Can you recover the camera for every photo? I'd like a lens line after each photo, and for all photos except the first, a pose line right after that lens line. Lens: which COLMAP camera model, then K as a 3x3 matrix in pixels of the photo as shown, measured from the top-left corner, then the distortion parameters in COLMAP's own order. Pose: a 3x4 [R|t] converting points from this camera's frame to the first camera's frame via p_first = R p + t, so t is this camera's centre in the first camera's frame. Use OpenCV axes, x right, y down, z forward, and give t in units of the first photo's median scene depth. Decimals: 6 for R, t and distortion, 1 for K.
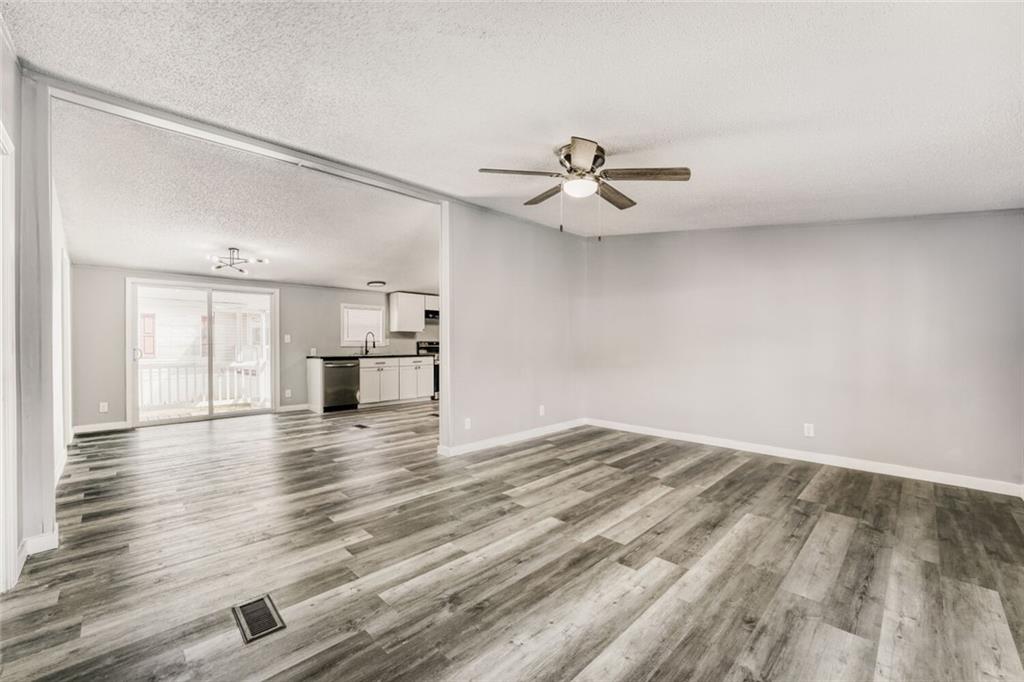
lens RADIAL K [[413.6, 0, 516.0], [0, 413.6, 345.1], [0, 0, 1]] dist [-0.011322, -0.000096]
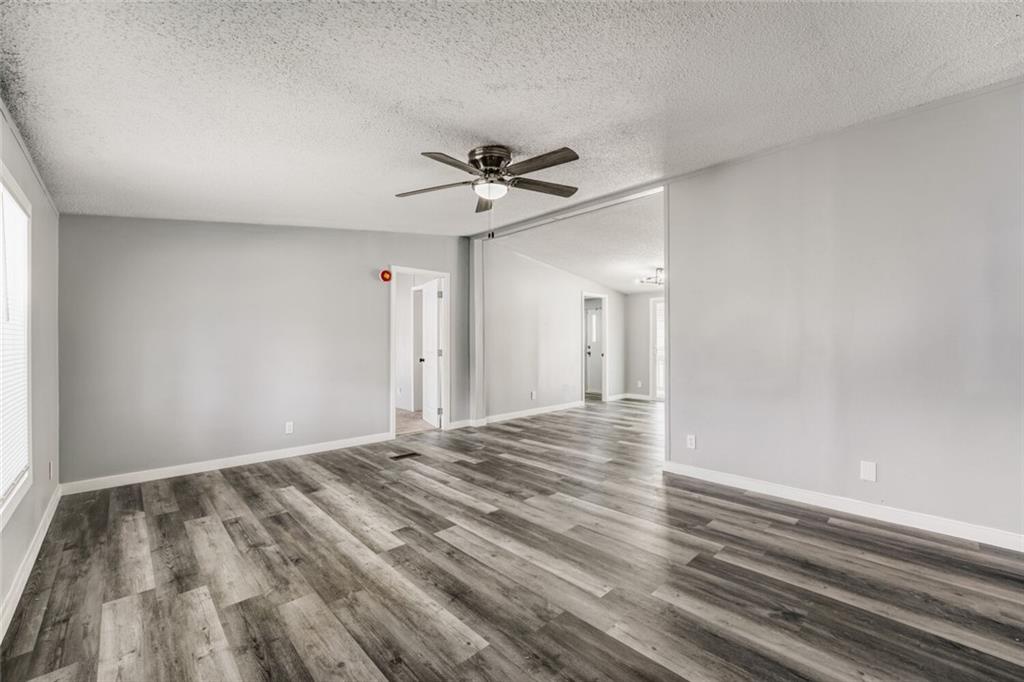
lens RADIAL K [[413.6, 0, 505.4], [0, 413.6, 347.6], [0, 0, 1]] dist [-0.011322, -0.000096]
pose [[-0.032377, 0.010759, -0.999418, 1.359458], [-0.000249, 0.999942, 0.010773, -0.010364], [0.999476, 0.000598, -0.032373, 1.254124]]
